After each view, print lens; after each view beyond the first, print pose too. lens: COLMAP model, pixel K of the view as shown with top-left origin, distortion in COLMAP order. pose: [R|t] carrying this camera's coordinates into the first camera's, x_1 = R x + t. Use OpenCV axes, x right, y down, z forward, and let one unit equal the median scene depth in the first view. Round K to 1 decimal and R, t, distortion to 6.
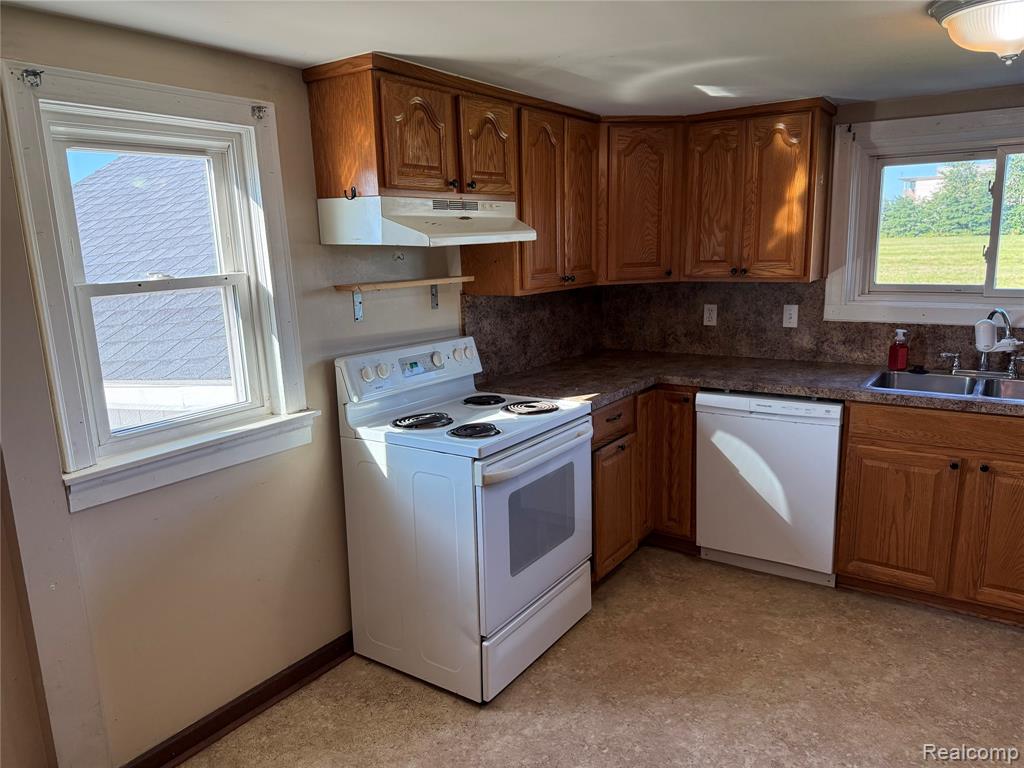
lens RADIAL K [[717.3, 0, 516.2], [0, 717.3, 380.6], [0, 0, 1]] dist [0.065161, -0.105012]
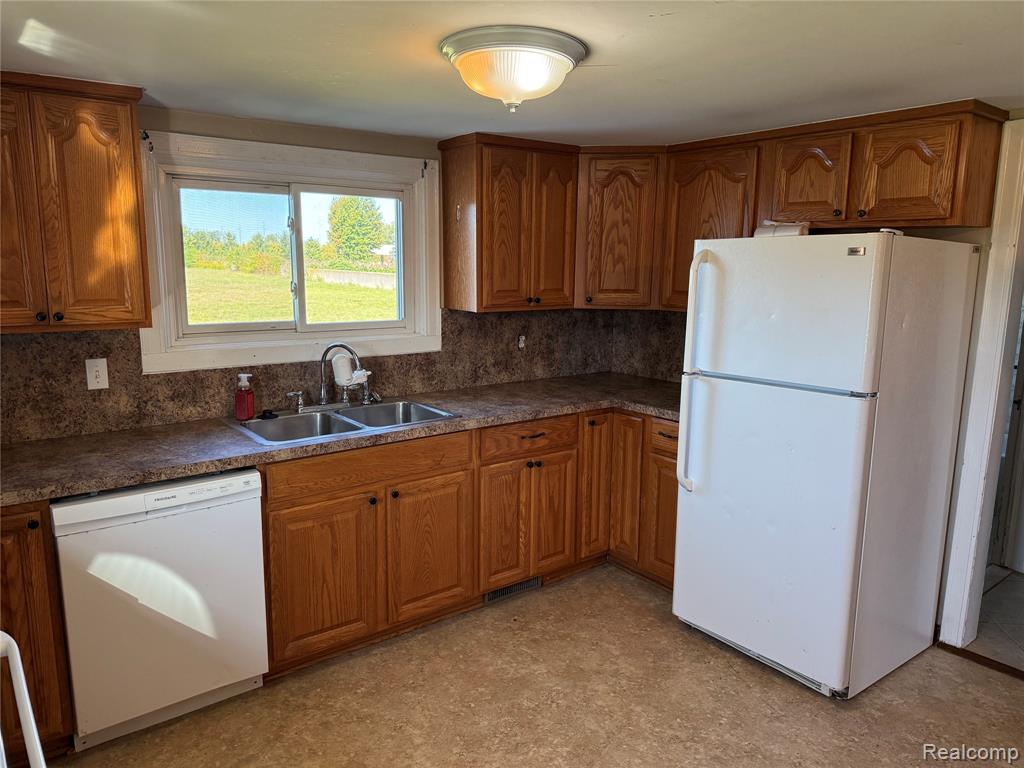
lens RADIAL K [[717.3, 0, 516.2], [0, 717.3, 380.6], [0, 0, 1]] dist [0.065161, -0.105012]
pose [[0.303024, -0.124231, 0.944851, -0.214112], [0.167960, 0.982909, 0.075368, -0.074055], [-0.938065, 0.135858, 0.318711, 0.403312]]
